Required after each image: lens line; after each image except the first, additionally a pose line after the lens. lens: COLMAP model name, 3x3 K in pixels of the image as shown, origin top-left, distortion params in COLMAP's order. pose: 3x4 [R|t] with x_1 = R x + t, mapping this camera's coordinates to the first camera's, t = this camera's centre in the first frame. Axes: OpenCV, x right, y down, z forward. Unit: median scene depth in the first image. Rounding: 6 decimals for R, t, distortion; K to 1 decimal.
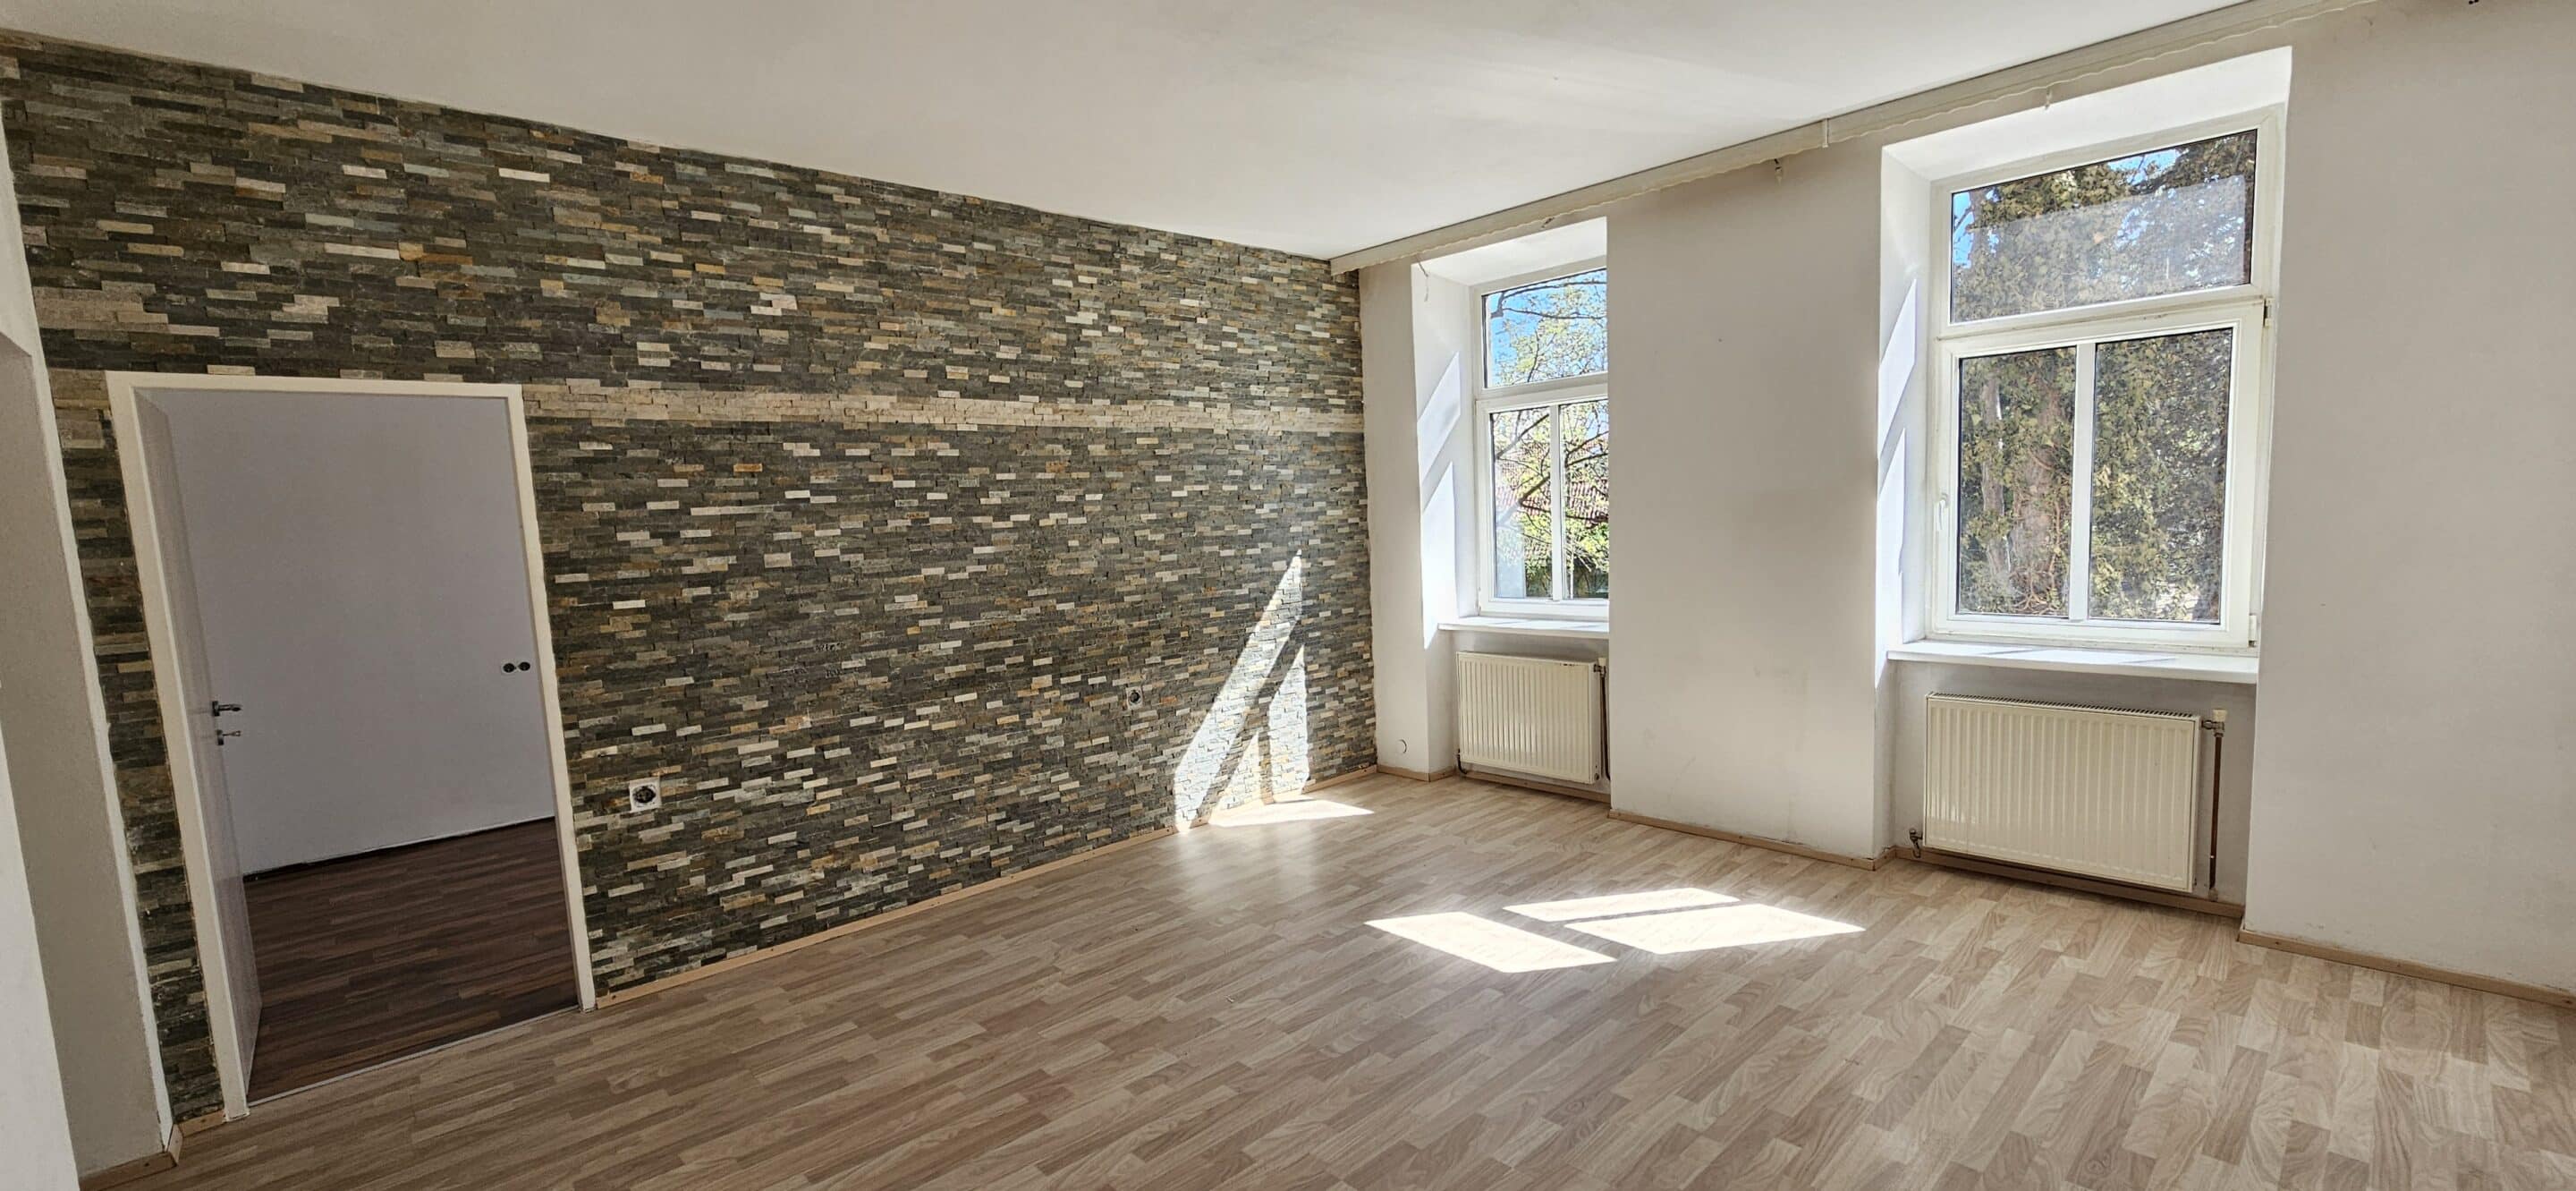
lens RADIAL K [[1057.7, 0, 1269.5], [0, 1057.7, 615.3], [0, 0, 1]] dist [0.001430, 0.000216]
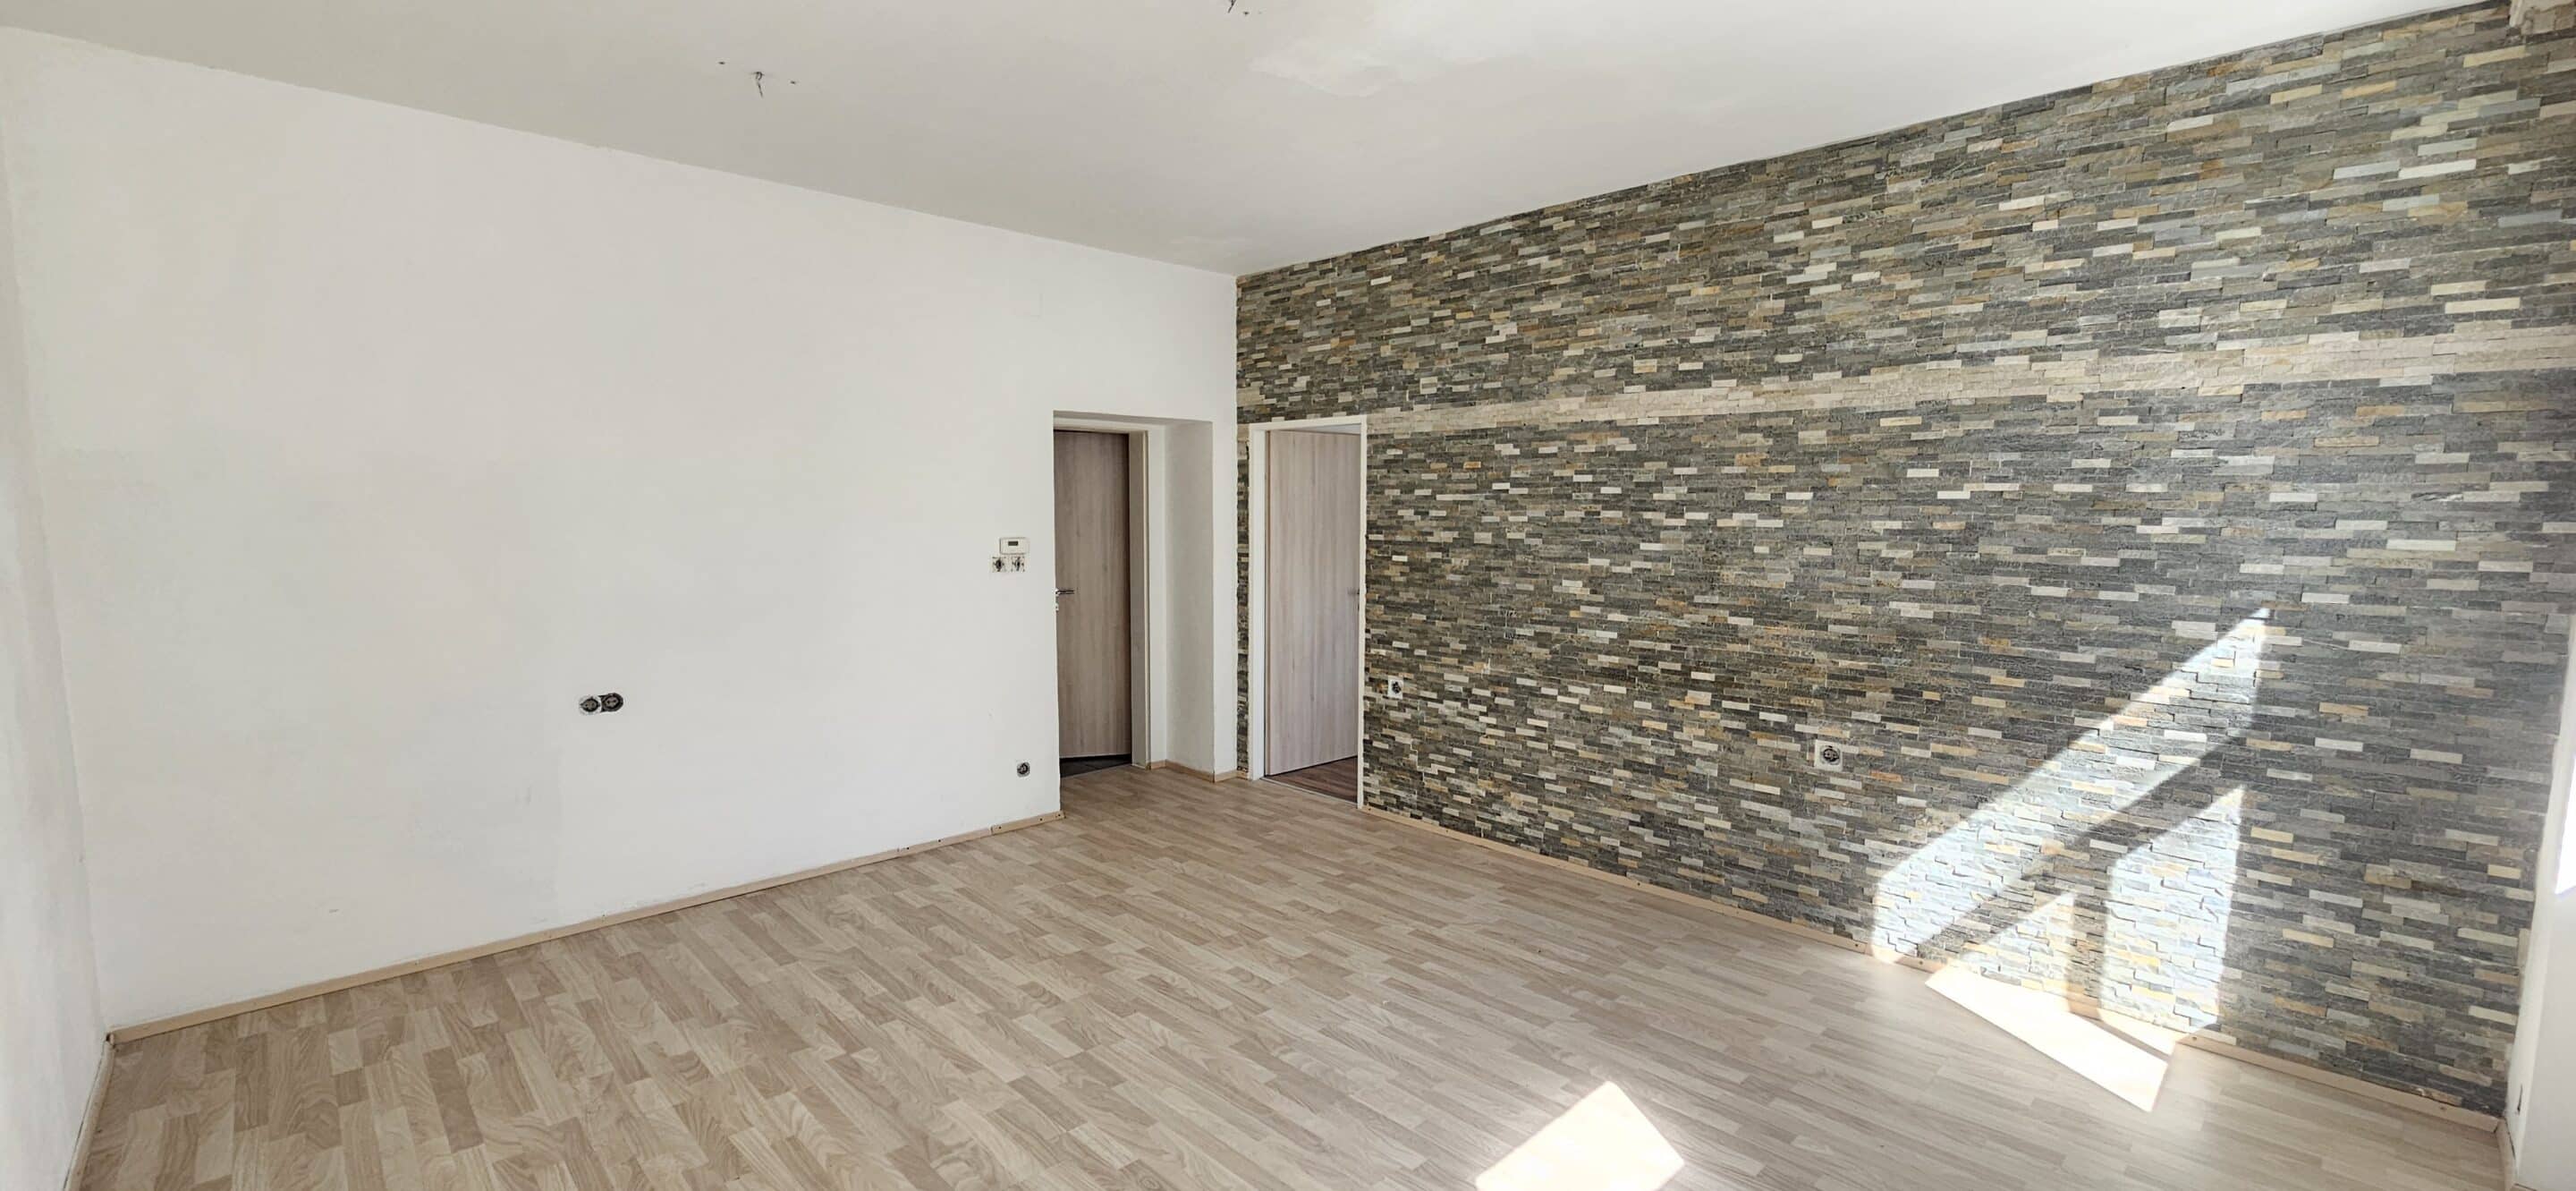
lens RADIAL K [[1062.0, 0, 1286.2], [0, 1062.0, 618.8], [0, 0, 1]] dist [-0.000474, -0.000191]
pose [[0.022284, 0.154705, -0.987709, 0.729695], [-0.108168, 0.982528, 0.151453, -0.113254], [0.993883, 0.103463, 0.038629, 0.664315]]
